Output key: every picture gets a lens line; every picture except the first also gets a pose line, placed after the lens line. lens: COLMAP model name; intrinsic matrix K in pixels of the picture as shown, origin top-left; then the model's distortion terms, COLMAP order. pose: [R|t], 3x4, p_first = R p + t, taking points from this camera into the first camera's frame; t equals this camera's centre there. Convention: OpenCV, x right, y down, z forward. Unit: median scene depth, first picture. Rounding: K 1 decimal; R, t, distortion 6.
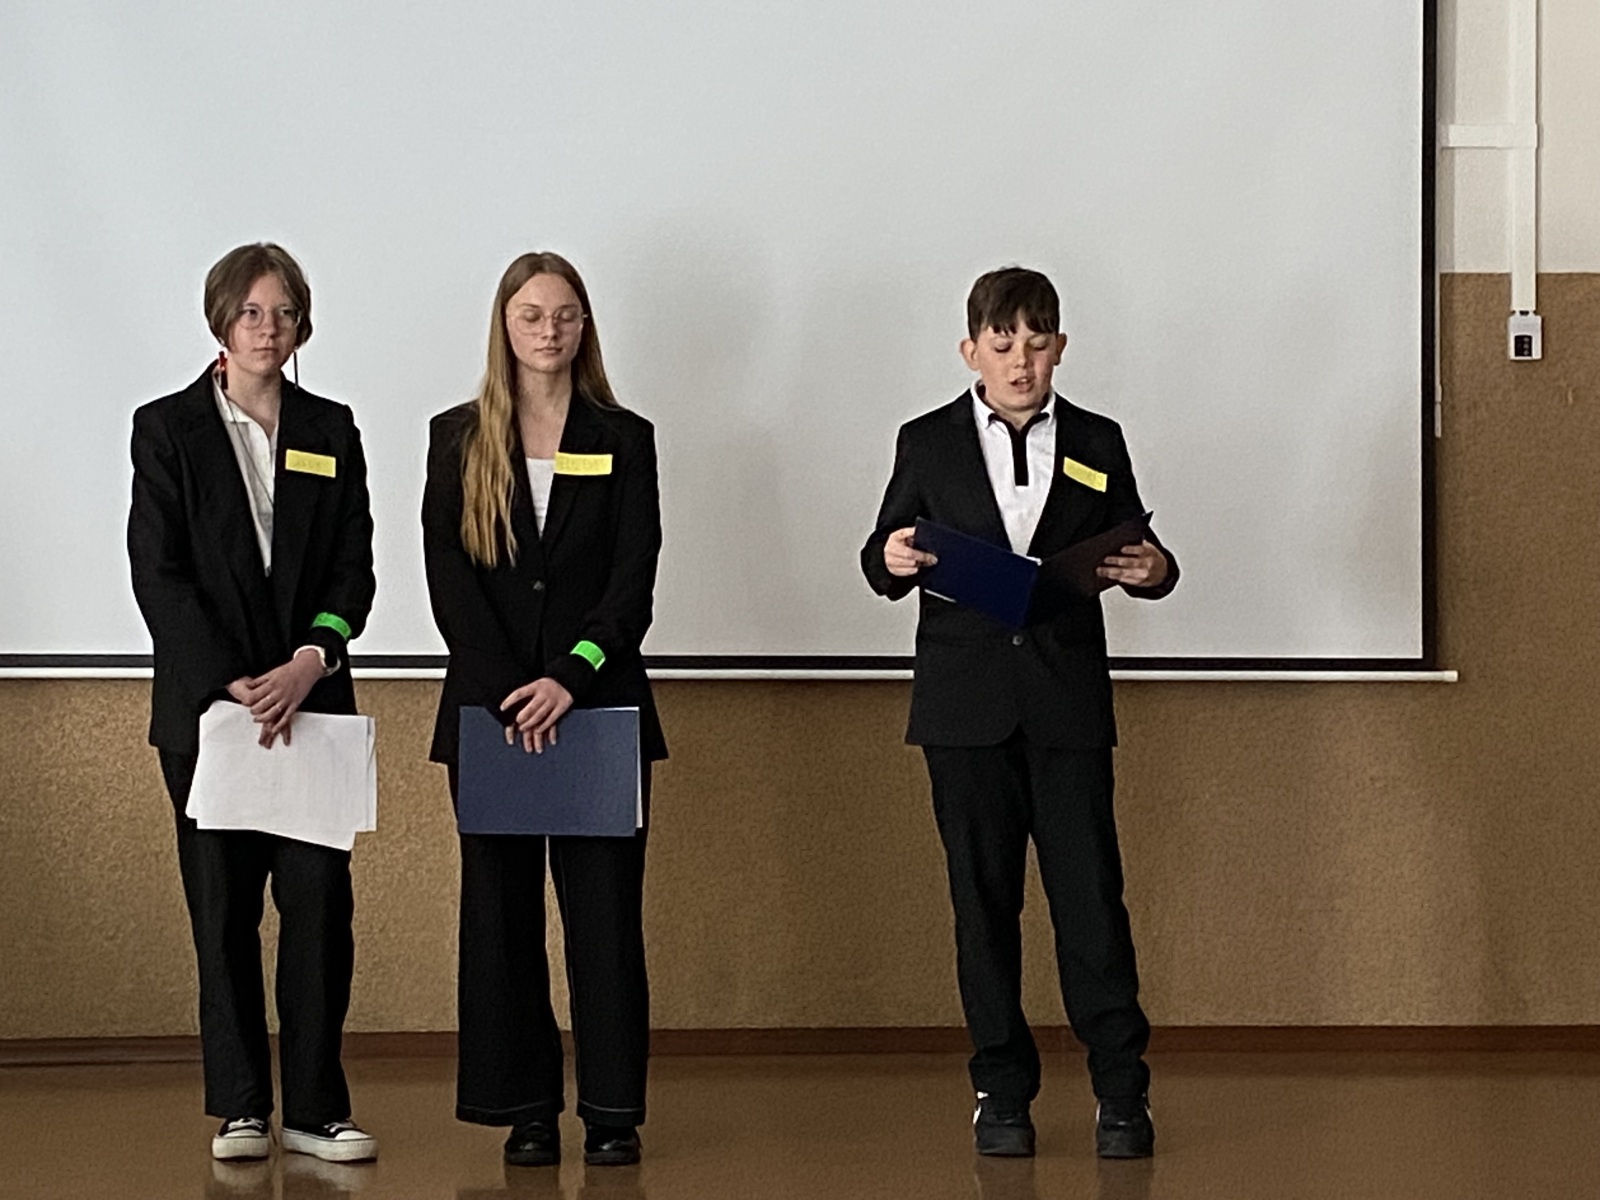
lens RADIAL K [[3627.5, 0, 790.4], [0, 3627.5, 537.5], [0, 0, 1]] dist [0.083178, 0.000000]
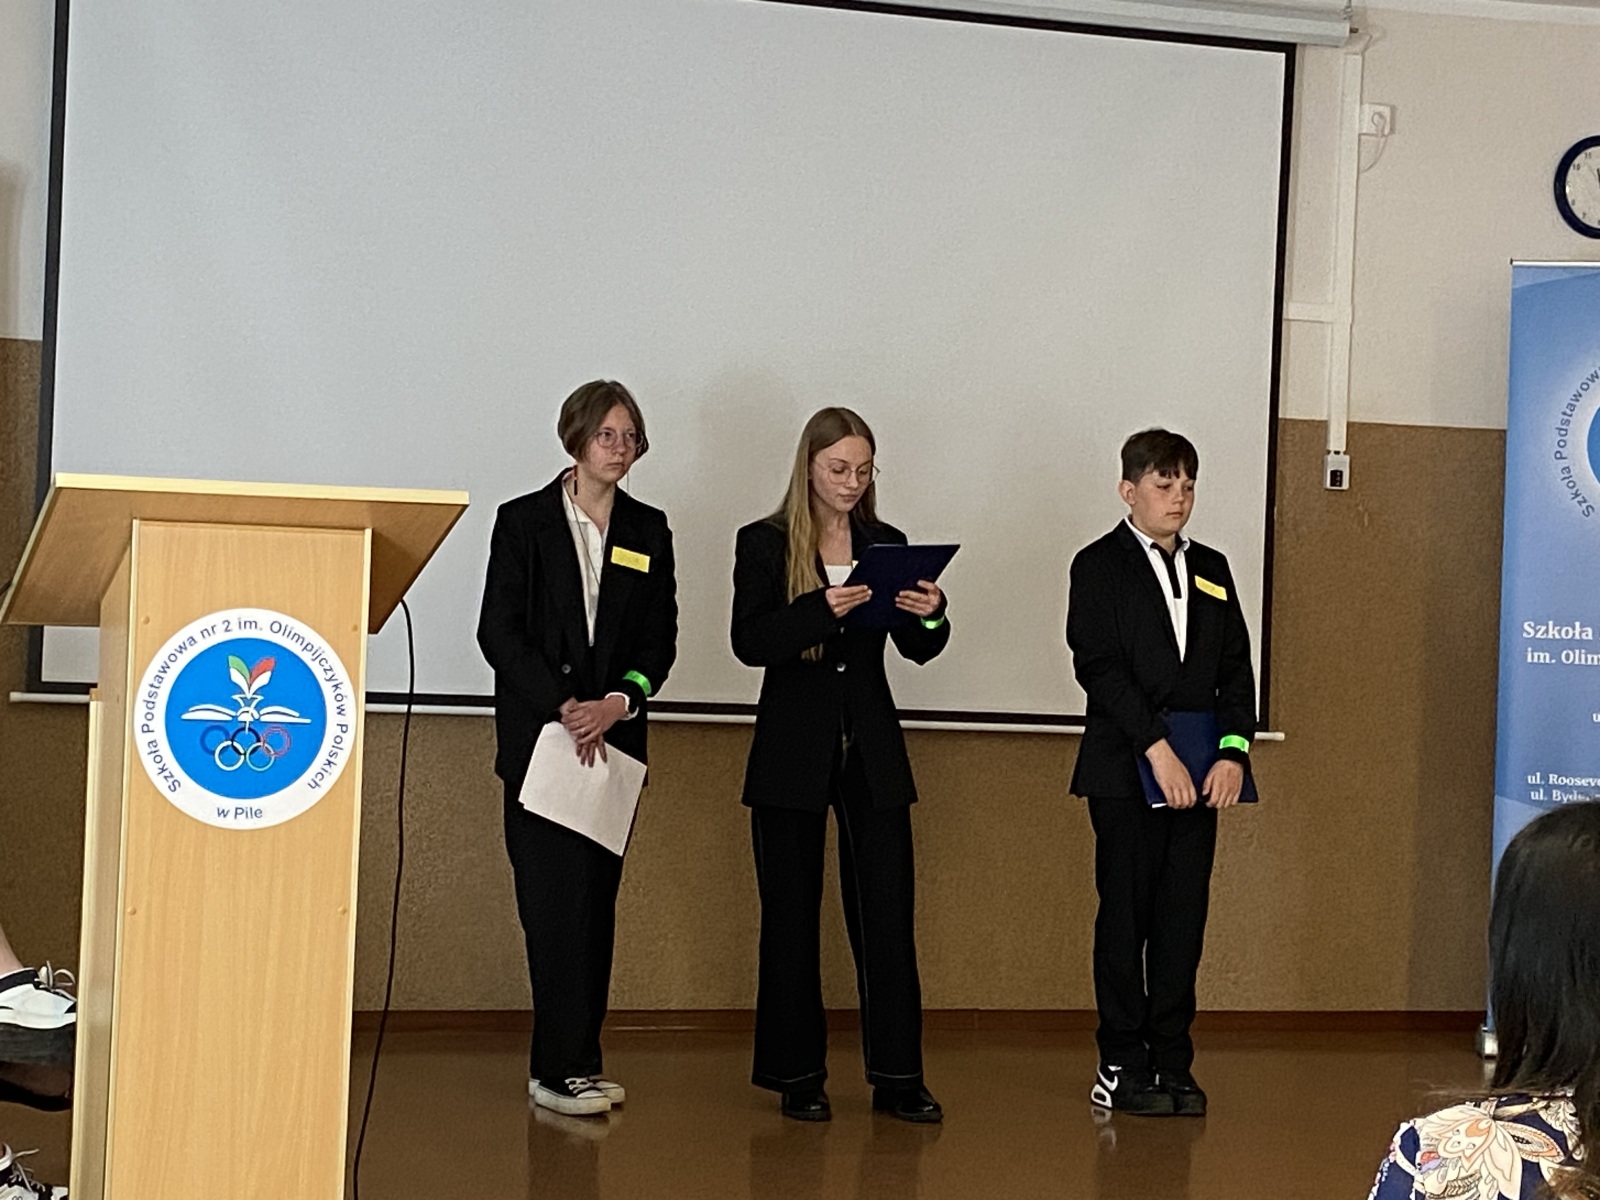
lens RADIAL K [[3385.0, 0, 796.4], [0, 3385.0, 586.8], [0, 0, 1]] dist [0.138905, 0.000000]
pose [[0.966261, 0.037928, 0.254756, -0.348100], [-0.041105, 0.999129, 0.007157, -0.018939], [-0.254263, -0.017387, 0.966979, -0.127599]]
